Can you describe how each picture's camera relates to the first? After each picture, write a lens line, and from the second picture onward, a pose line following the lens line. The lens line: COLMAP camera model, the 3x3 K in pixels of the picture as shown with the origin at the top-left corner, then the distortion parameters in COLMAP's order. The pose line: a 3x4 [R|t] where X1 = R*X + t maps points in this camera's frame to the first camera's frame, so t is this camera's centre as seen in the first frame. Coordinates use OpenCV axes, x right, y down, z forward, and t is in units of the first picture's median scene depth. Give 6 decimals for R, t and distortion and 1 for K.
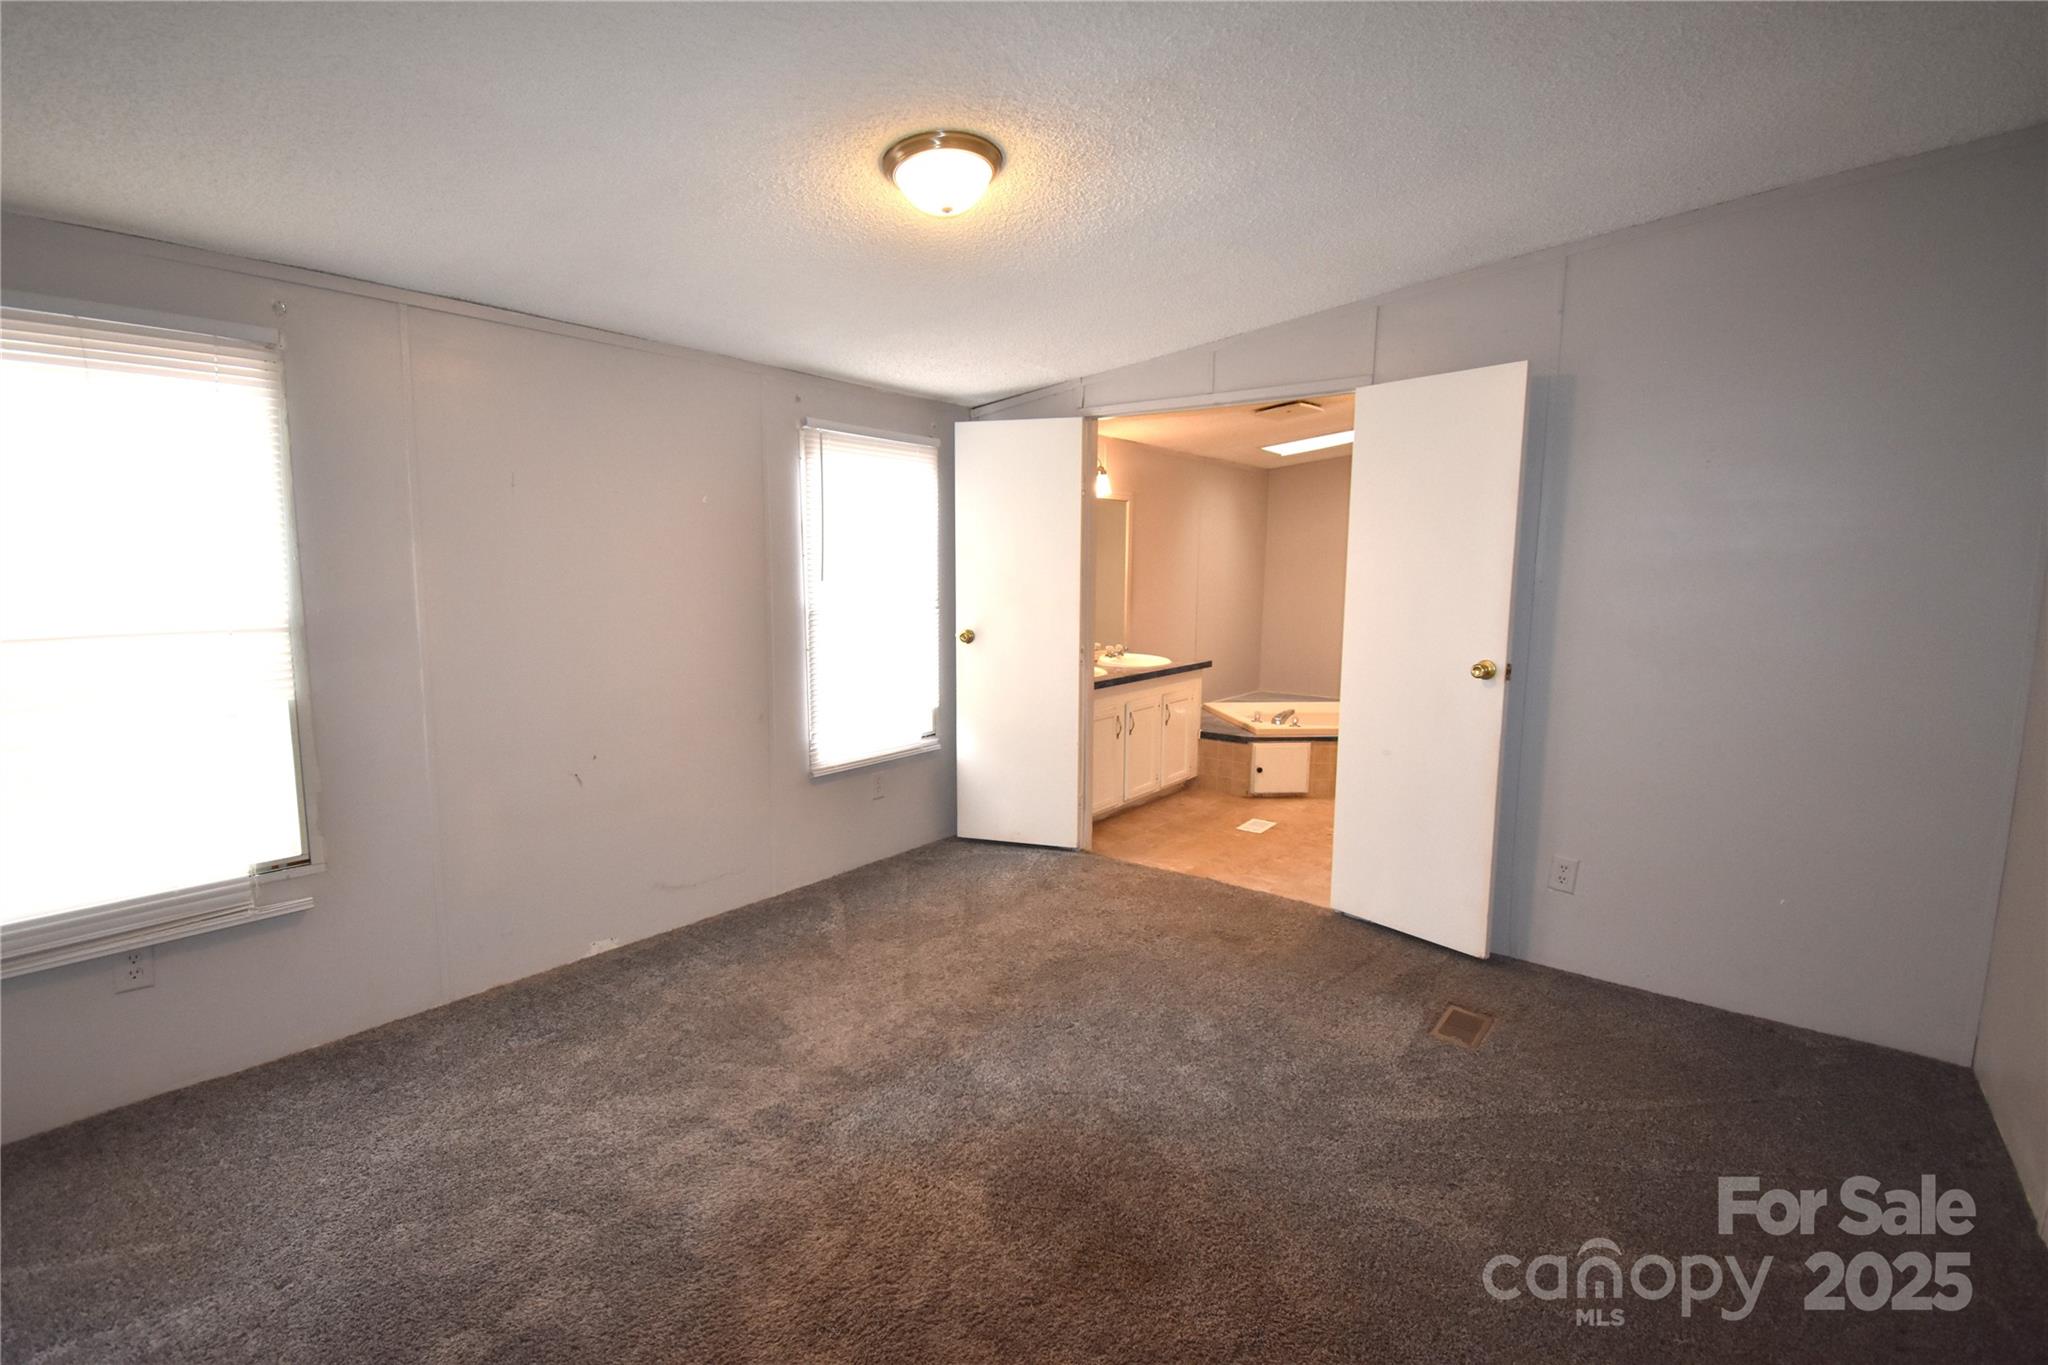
lens RADIAL K [[891.4, 0, 1022.3], [0, 891.4, 691.8], [0, 0, 1]] dist [0.024821, -0.030939]
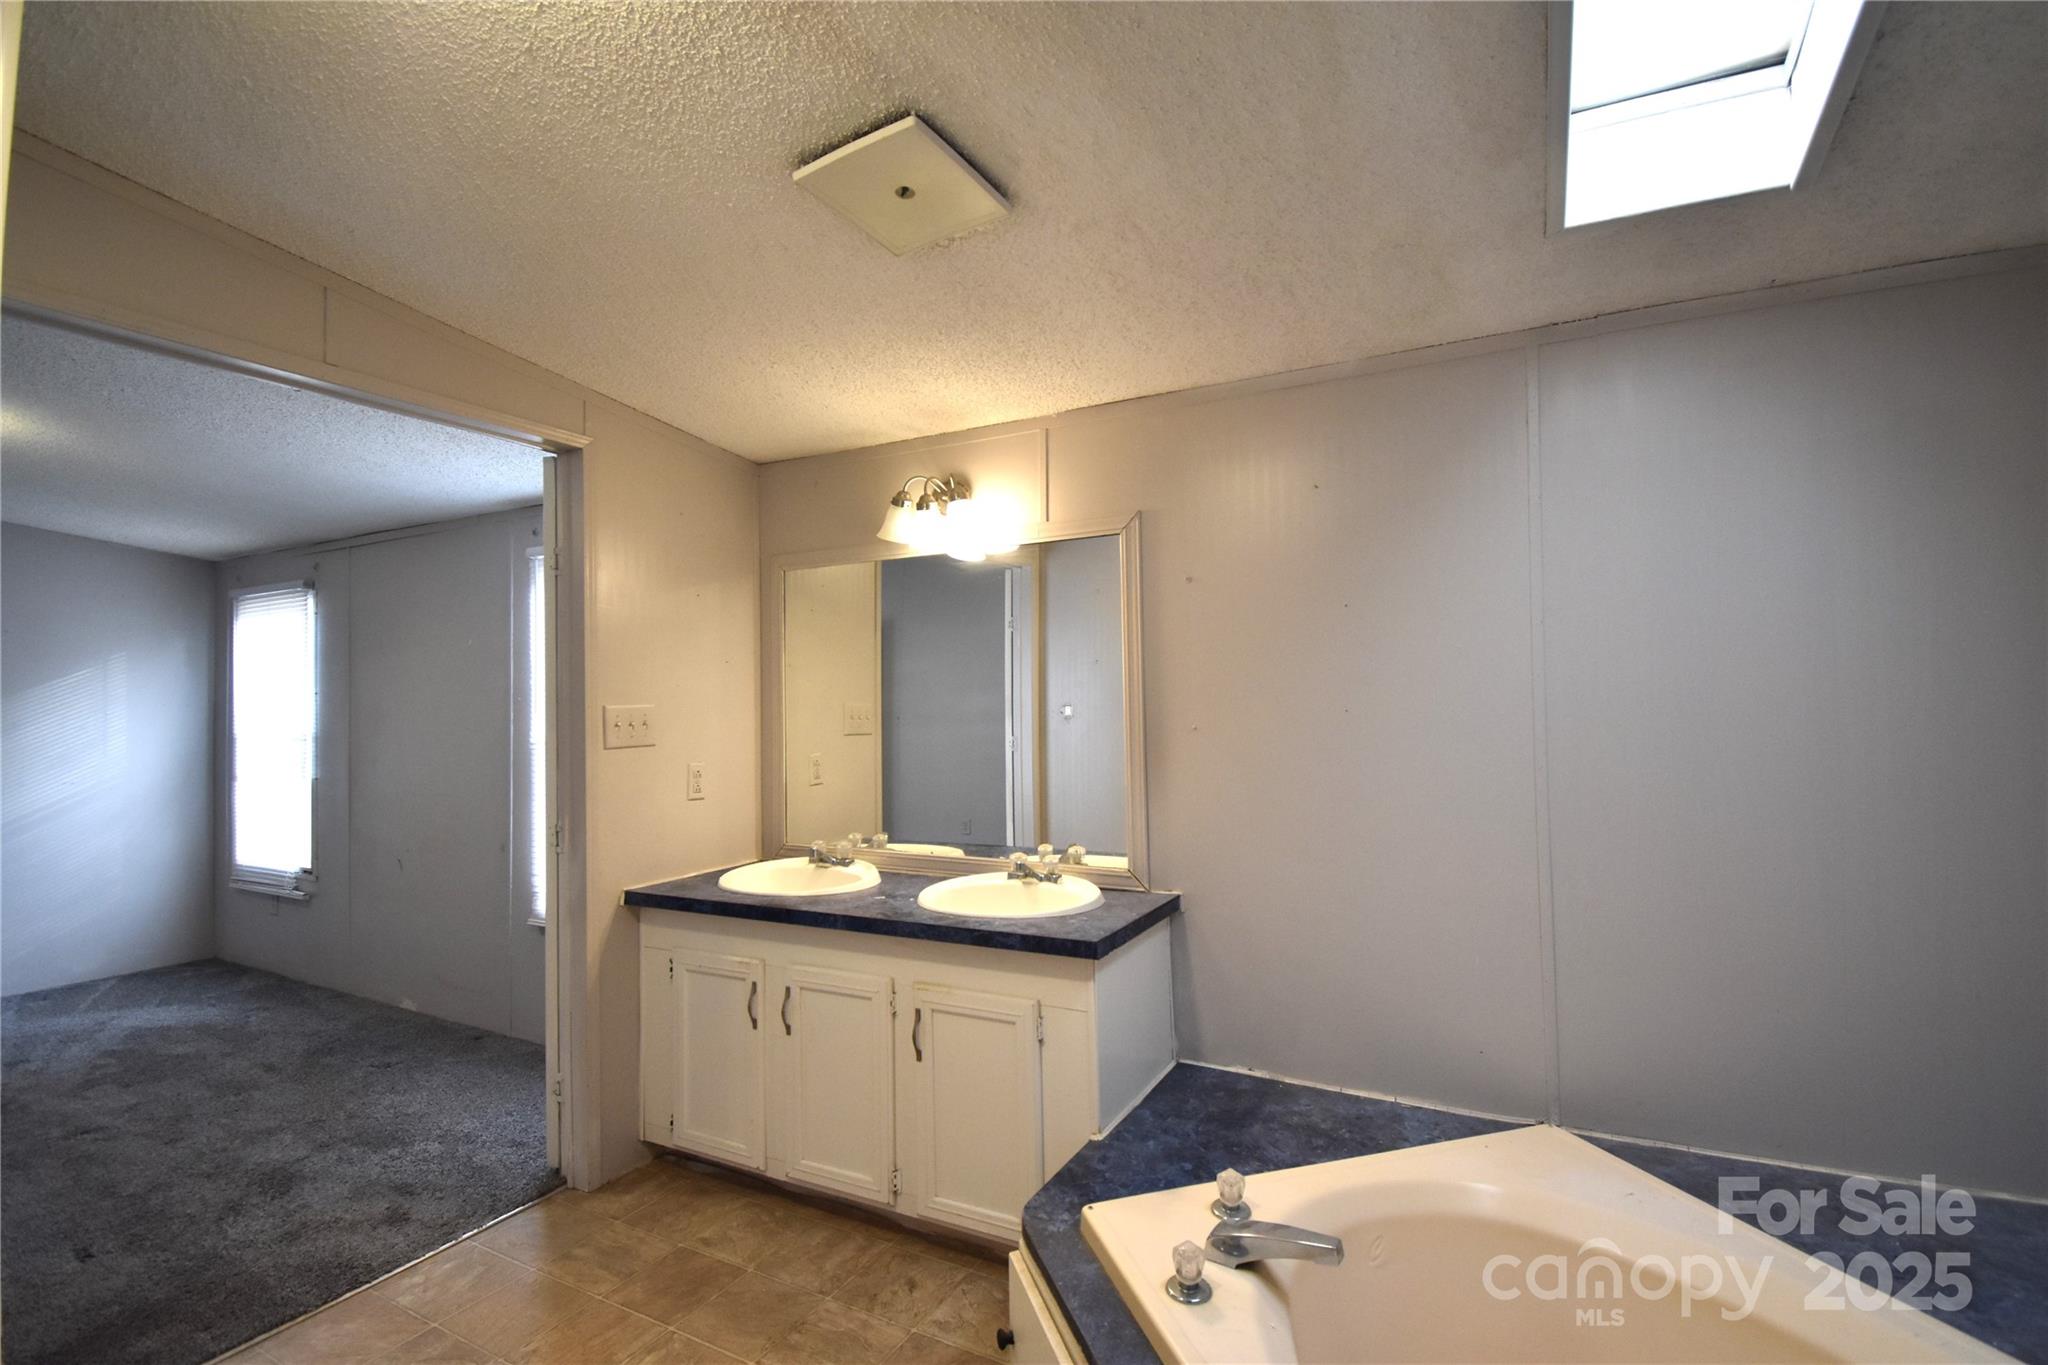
lens RADIAL K [[891.4, 0, 1022.3], [0, 891.4, 691.8], [0, 0, 1]] dist [0.024821, -0.030939]
pose [[0.220235, -0.056692, -0.973798, 0.542906], [-0.141074, 0.985963, -0.089305, -0.089089], [0.965192, 0.157046, 0.209146, 0.876250]]
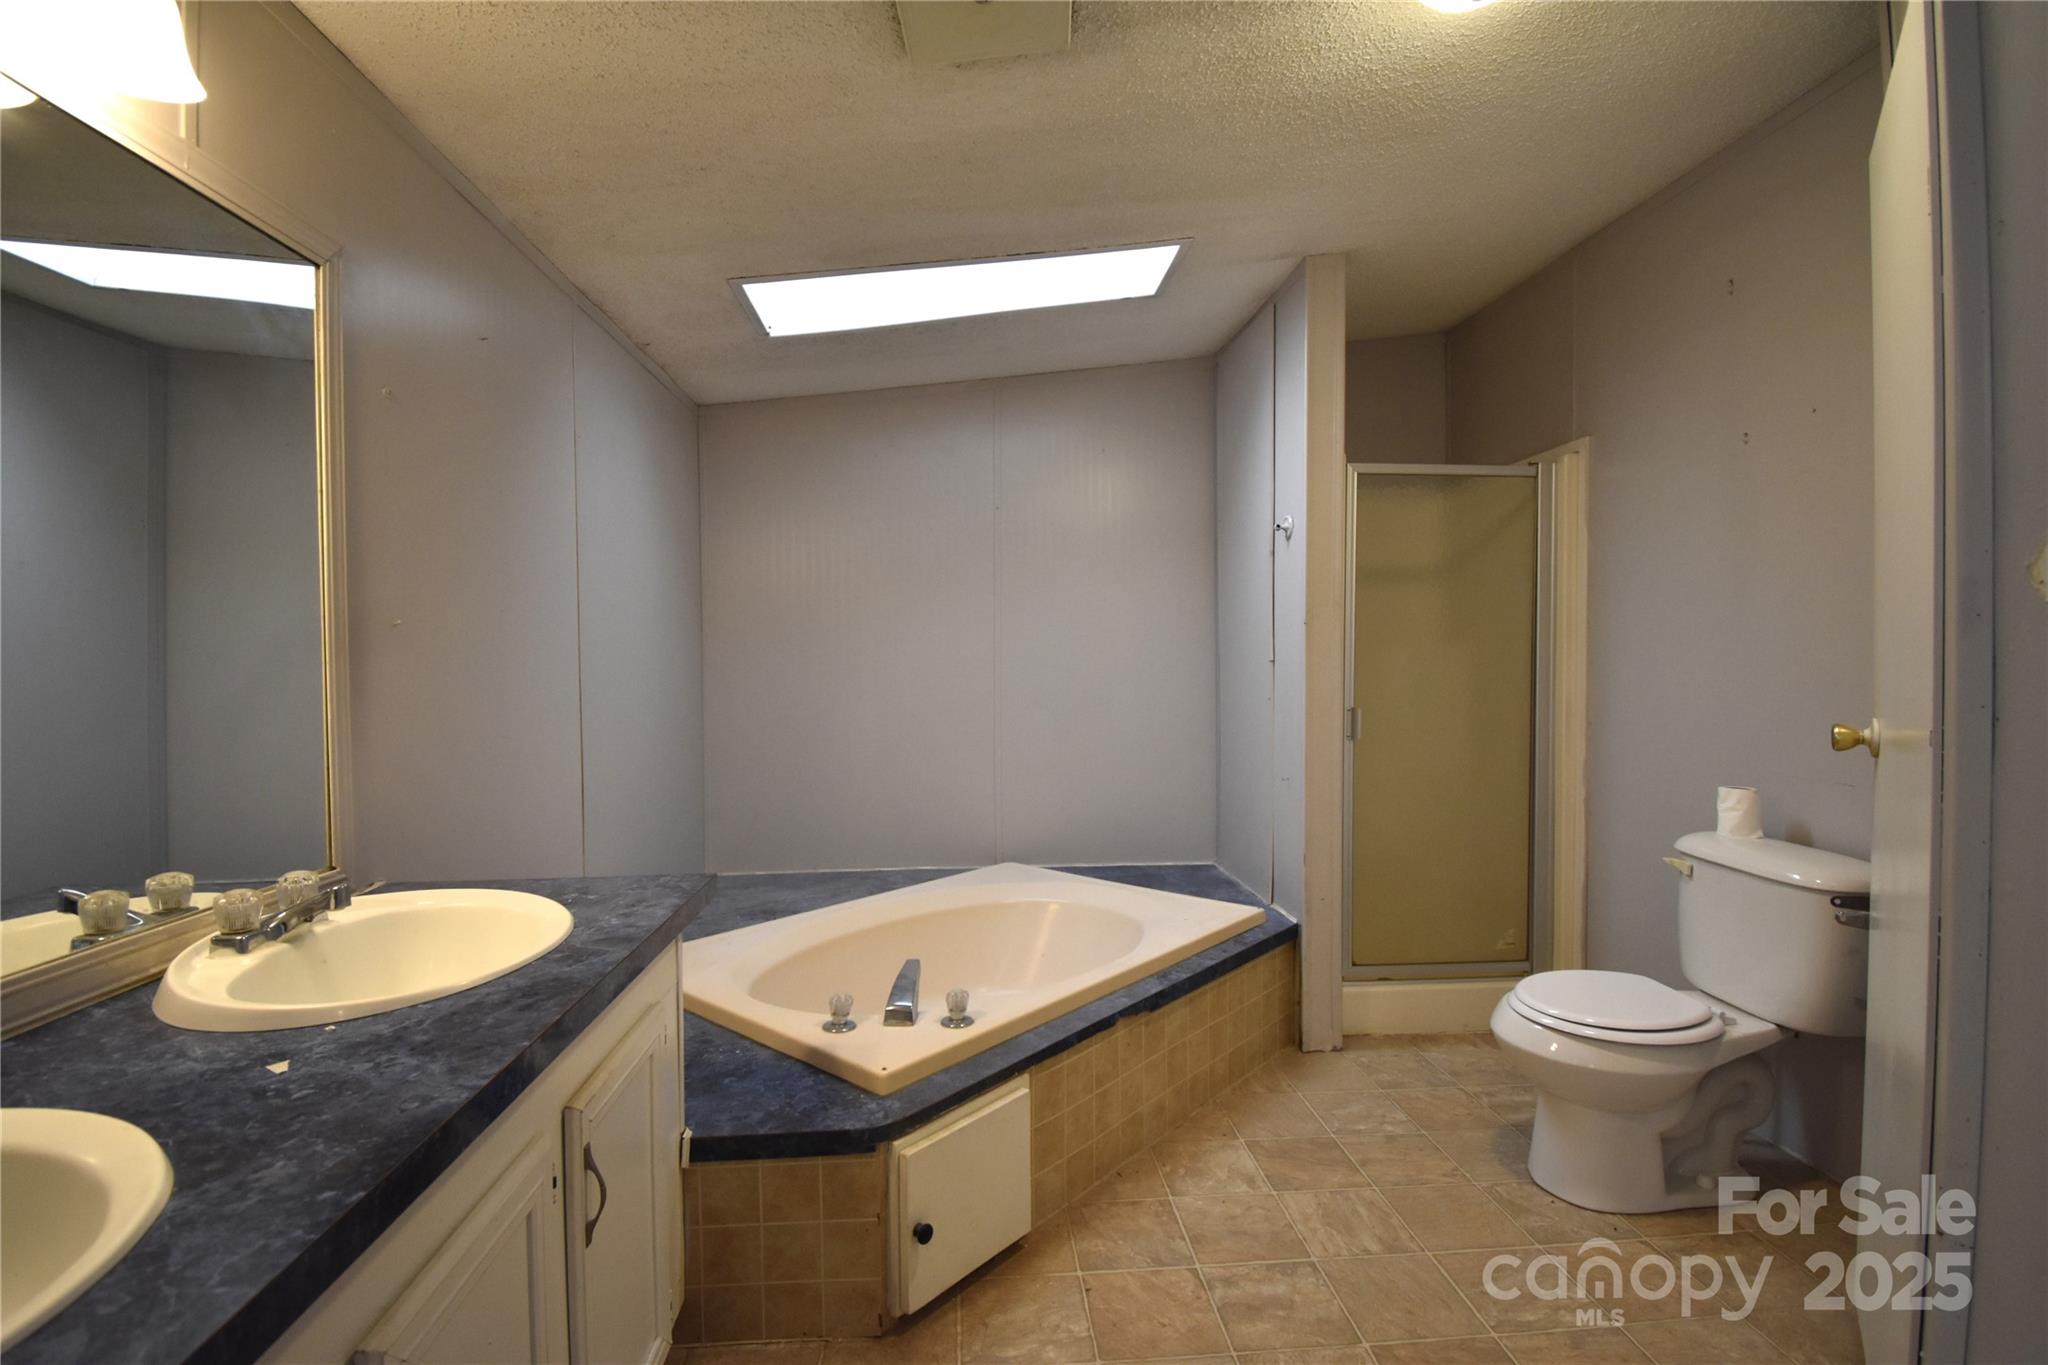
lens RADIAL K [[891.4, 0, 1022.3], [0, 891.4, 691.8], [0, 0, 1]] dist [0.024821, -0.030939]
pose [[0.726715, -0.044422, 0.685501, 0.093177], [0.126610, 0.989472, -0.070102, -0.062886], [-0.675171, 0.137736, 0.724689, 0.729193]]
